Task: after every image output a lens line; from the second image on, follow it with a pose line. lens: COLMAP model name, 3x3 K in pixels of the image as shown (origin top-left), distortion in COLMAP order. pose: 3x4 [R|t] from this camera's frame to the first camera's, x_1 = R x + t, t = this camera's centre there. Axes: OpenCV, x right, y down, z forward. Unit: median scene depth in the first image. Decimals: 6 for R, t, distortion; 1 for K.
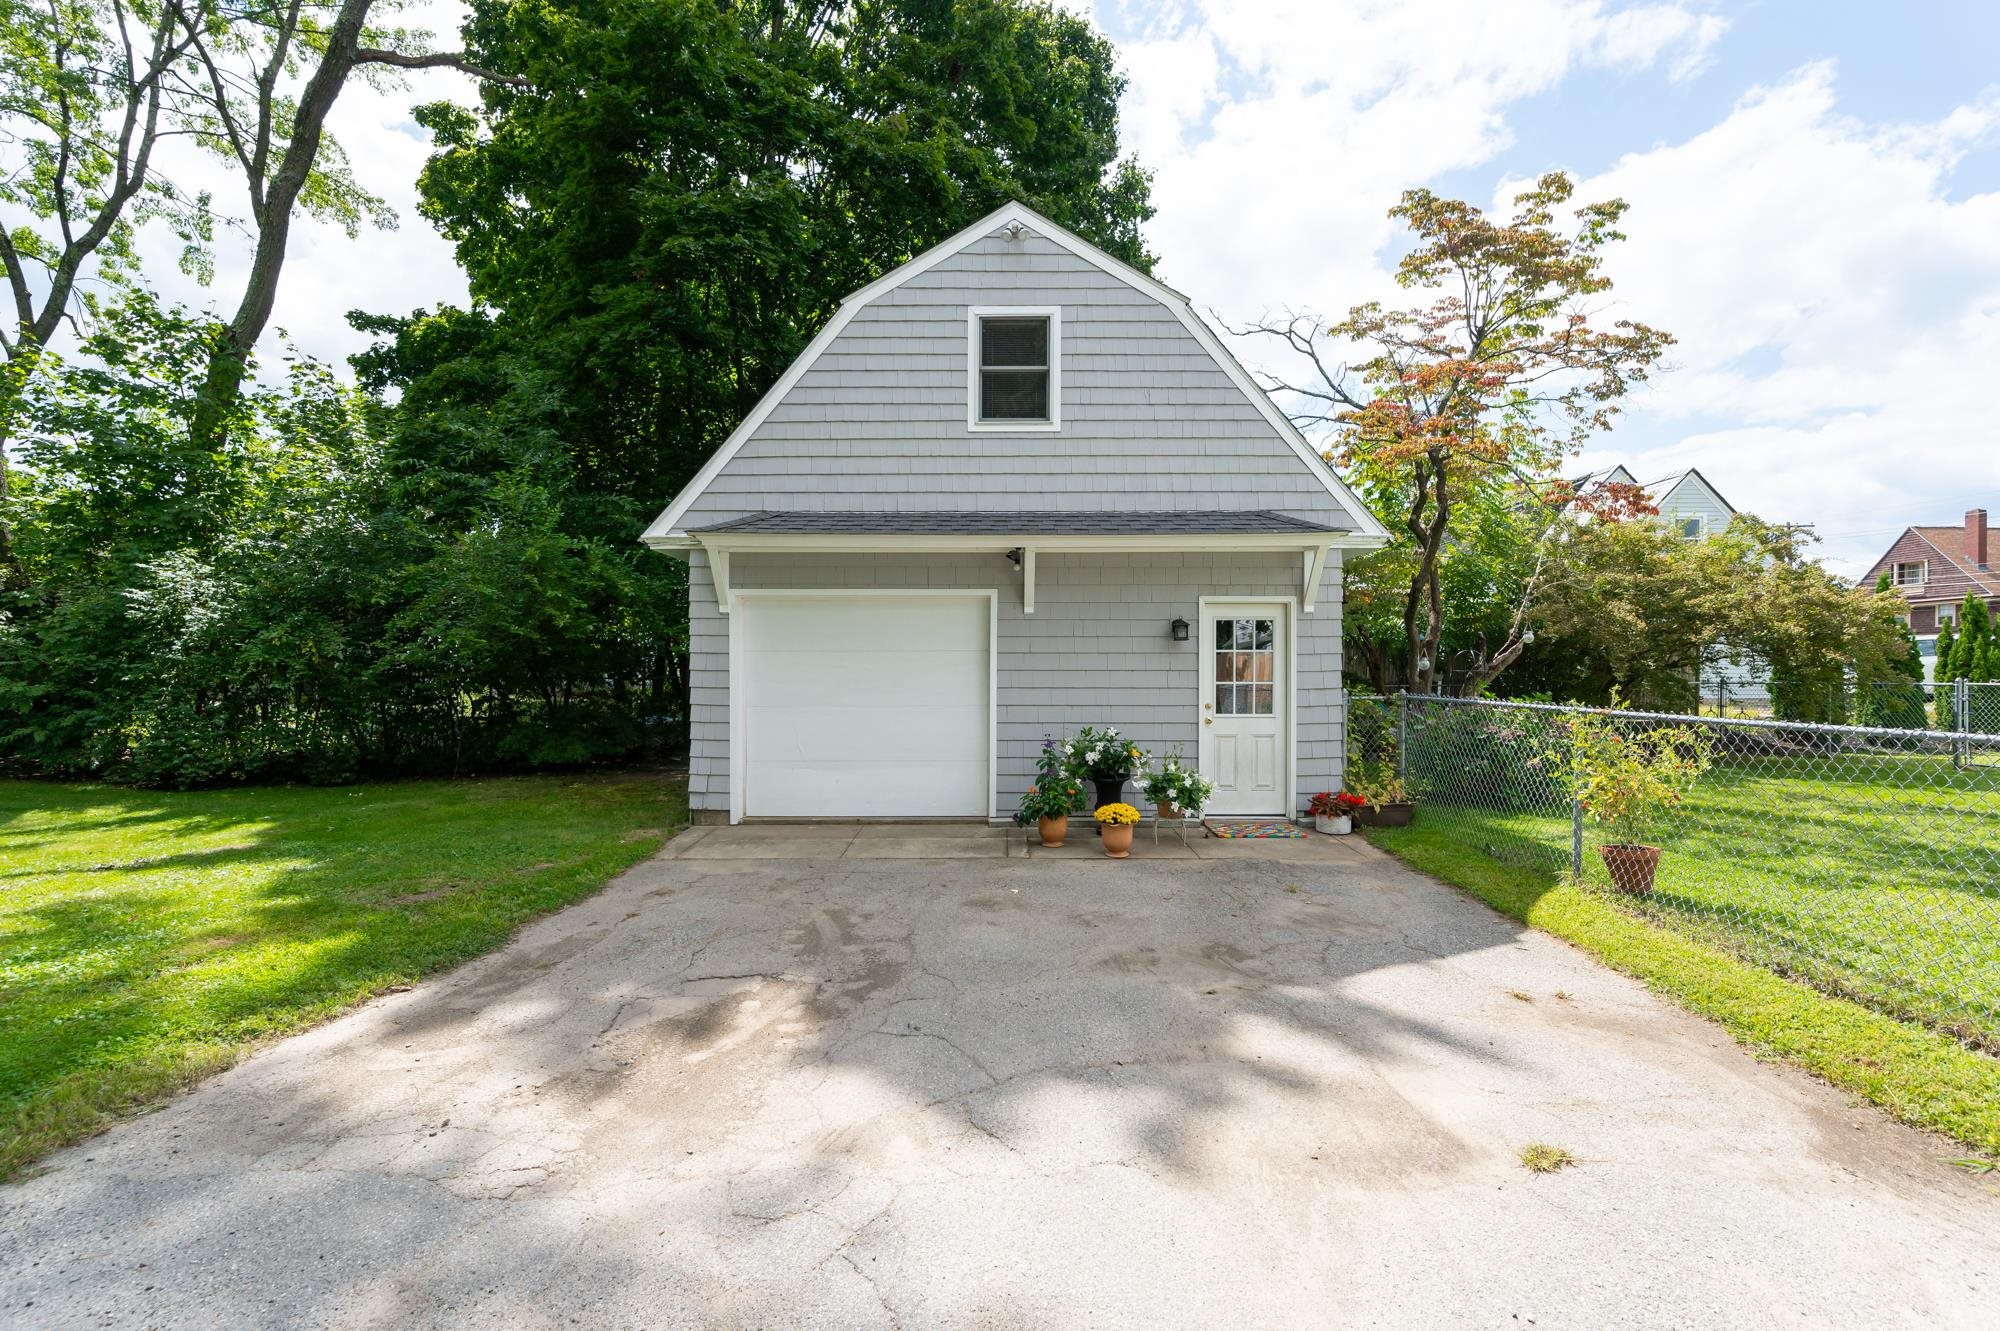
lens RADIAL K [[854.5, 0, 902.5], [0, 854.5, 672.9], [0, 0, 1]] dist [0.012774, 0.001492]
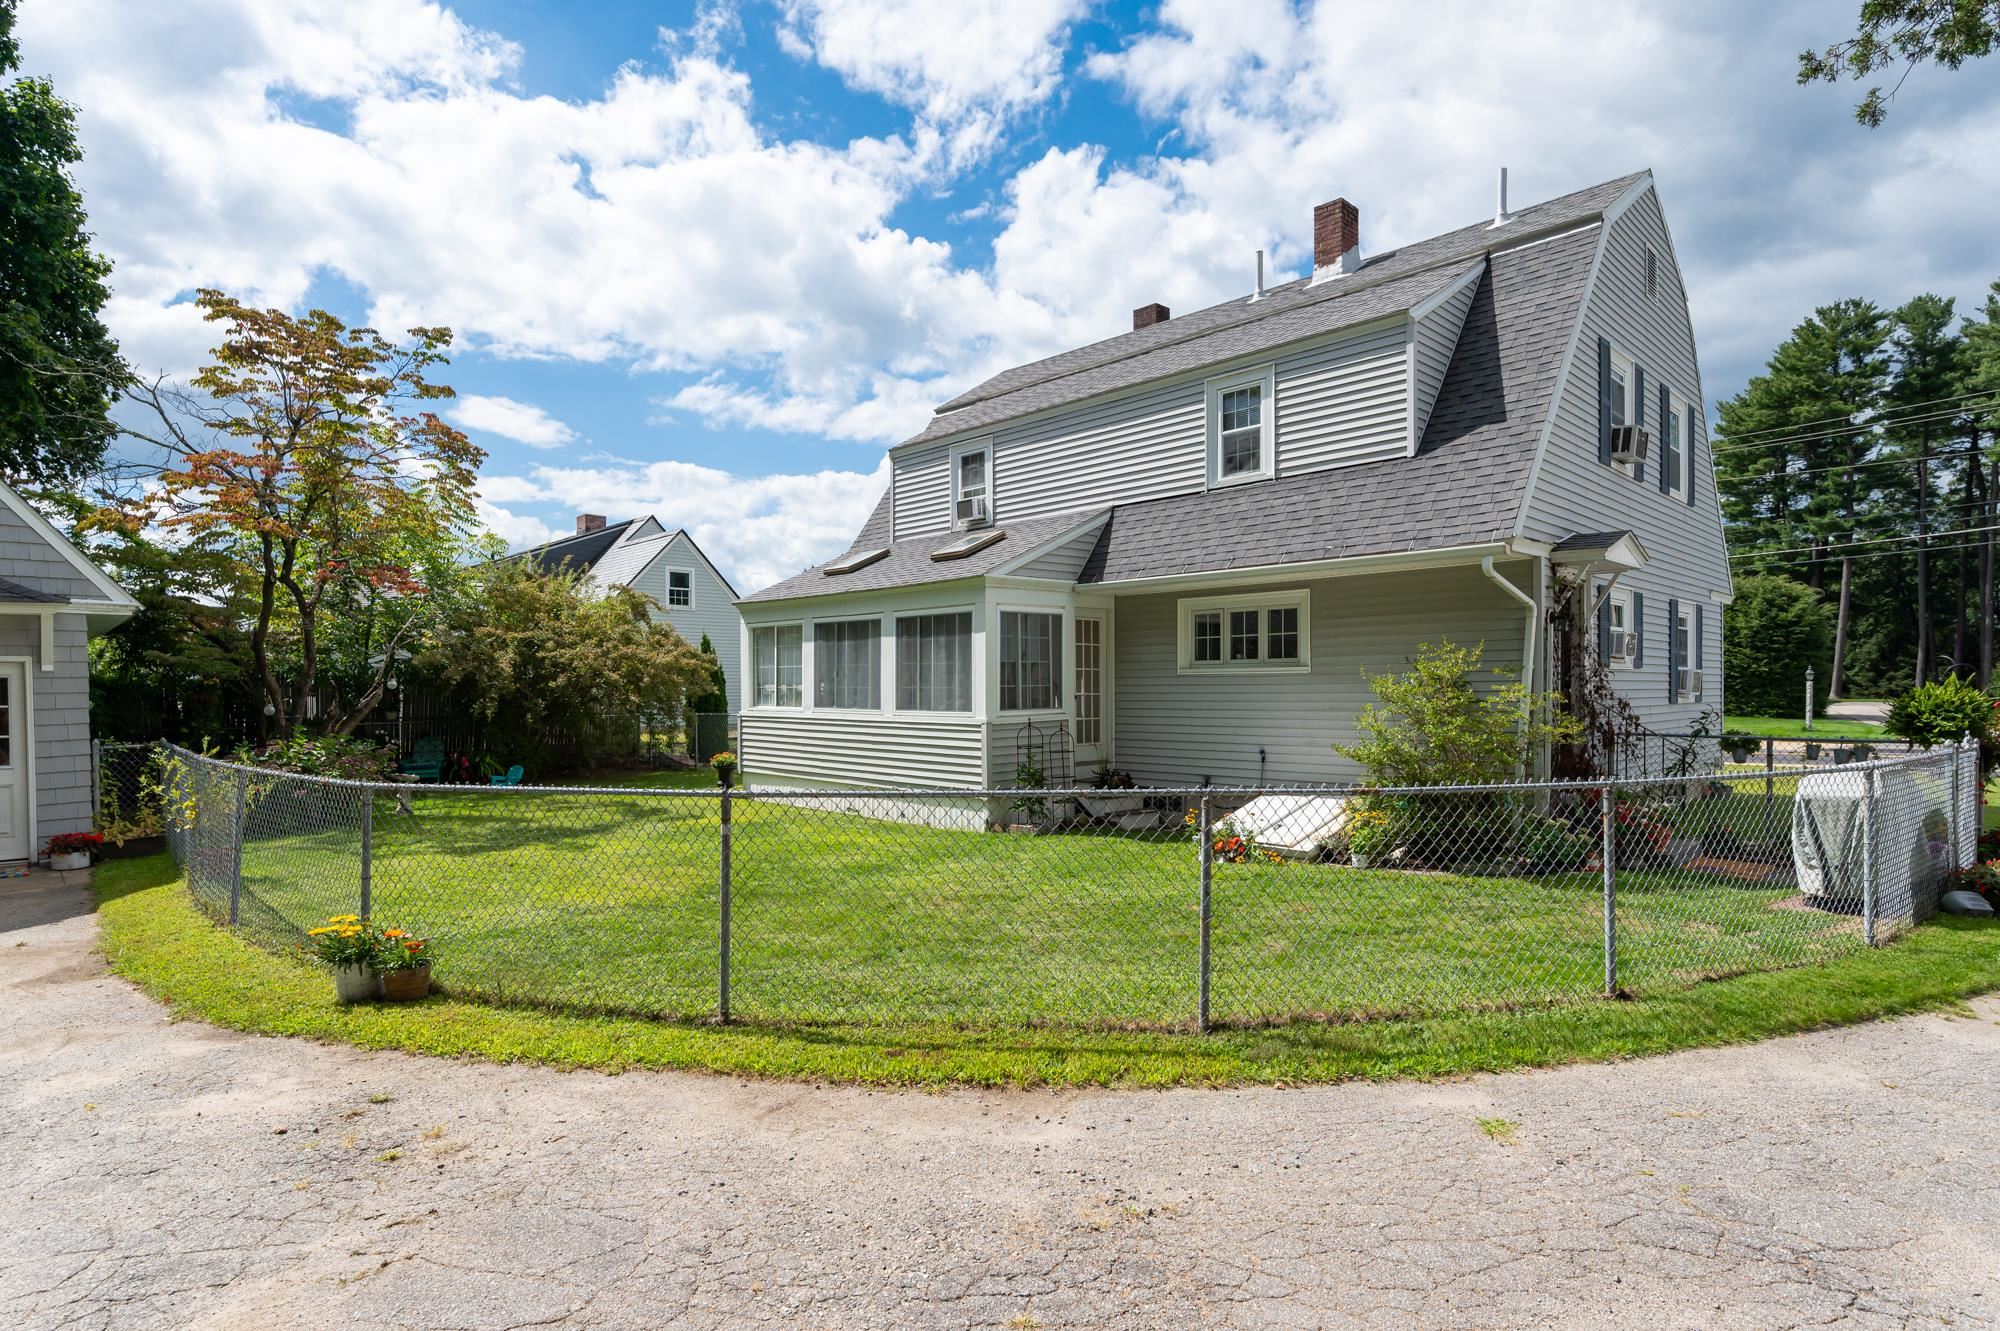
lens RADIAL K [[1033.3, 0, 1034.2], [0, 1033.3, 671.8], [0, 0, 1]] dist [-0.005189, 0.000379]
pose [[0.701973, 0.004431, 0.712189, 0.412936], [0.006117, 0.999906, -0.012251, -0.044986], [-0.712177, 0.012956, 0.701881, -0.811117]]
